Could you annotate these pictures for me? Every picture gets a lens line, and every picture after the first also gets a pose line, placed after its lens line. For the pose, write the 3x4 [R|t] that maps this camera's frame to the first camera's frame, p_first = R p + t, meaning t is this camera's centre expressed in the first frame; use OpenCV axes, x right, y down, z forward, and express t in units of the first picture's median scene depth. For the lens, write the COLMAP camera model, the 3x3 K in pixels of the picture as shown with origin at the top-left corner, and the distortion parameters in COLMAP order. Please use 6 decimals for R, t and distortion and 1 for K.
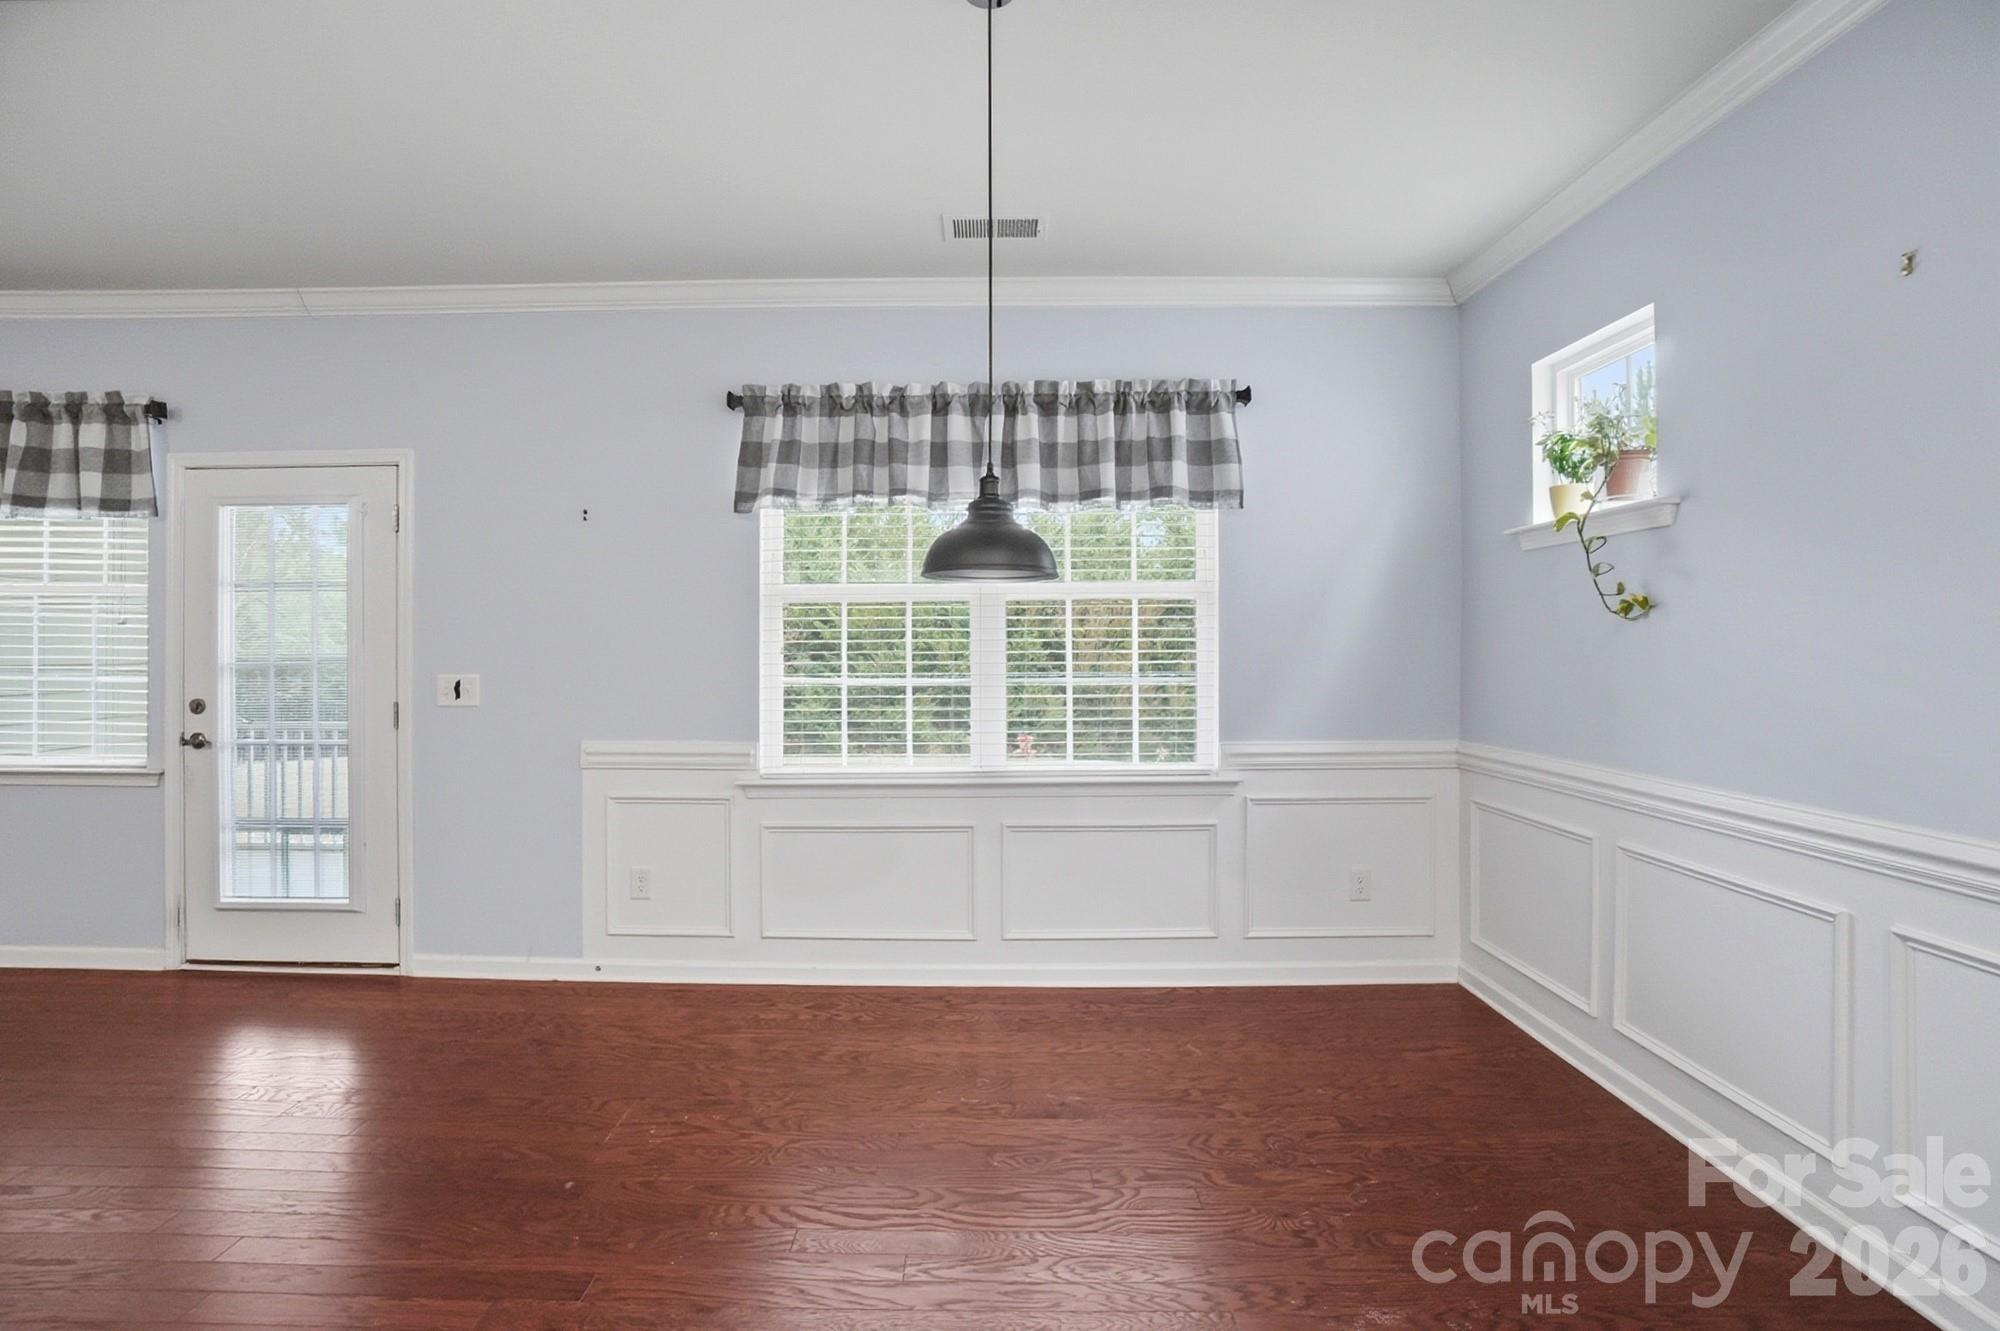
lens RADIAL K [[907.0, 0, 990.0], [0, 907.0, 643.9], [0, 0, 1]] dist [-0.035522, 0.000405]
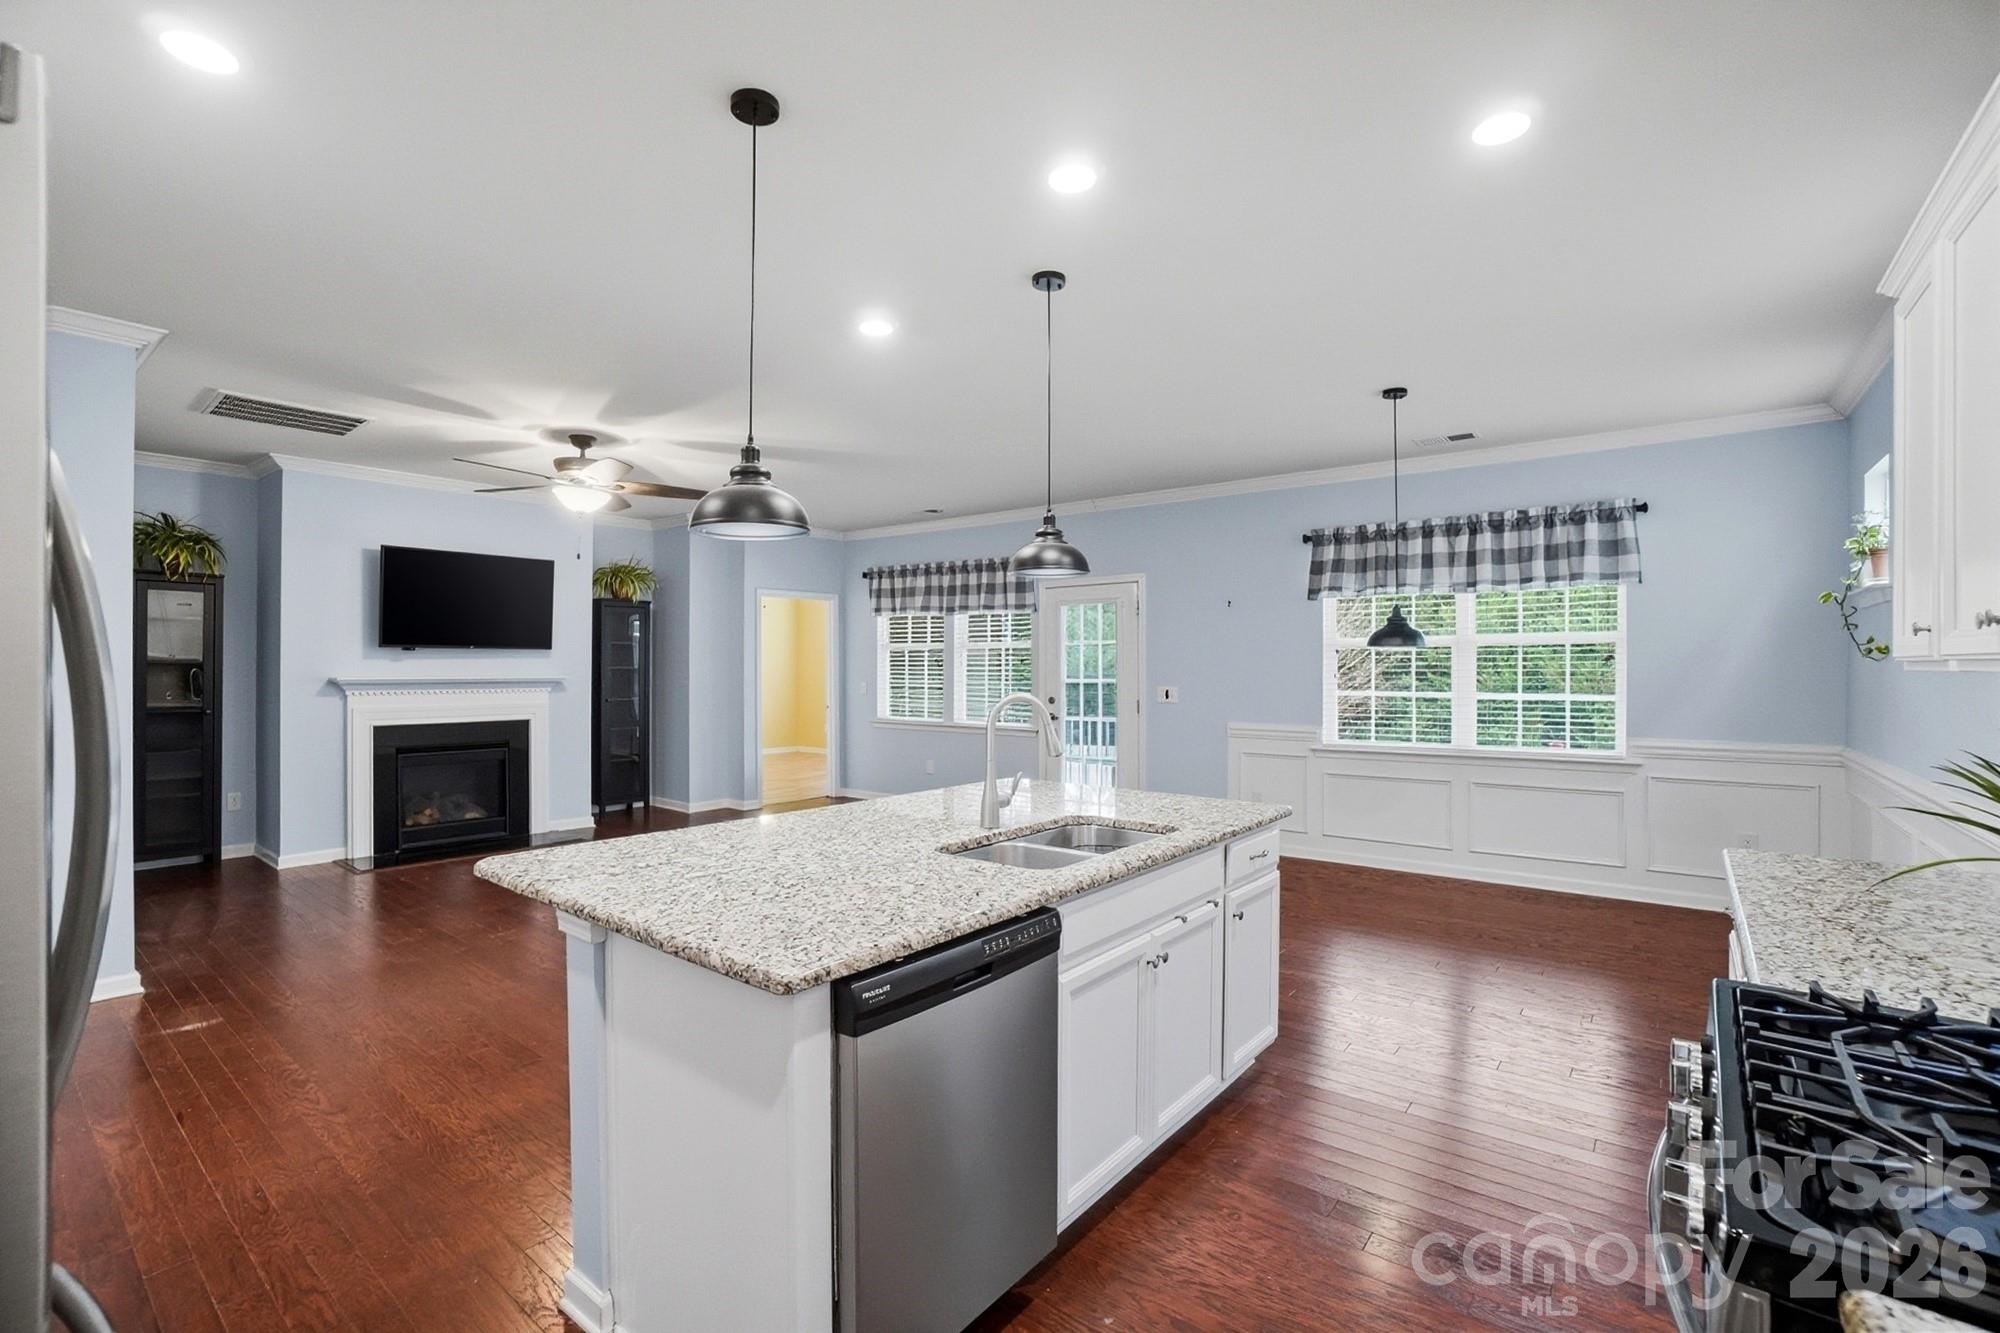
lens RADIAL K [[907.0, 0, 990.0], [0, 907.0, 644.9], [0, 0, 1]] dist [-0.035522, 0.000405]
pose [[0.782744, -0.014803, -0.622168, 0.348964], [0.004496, 0.999825, -0.018132, -0.025440], [0.622328, 0.011396, 0.782674, -0.828678]]
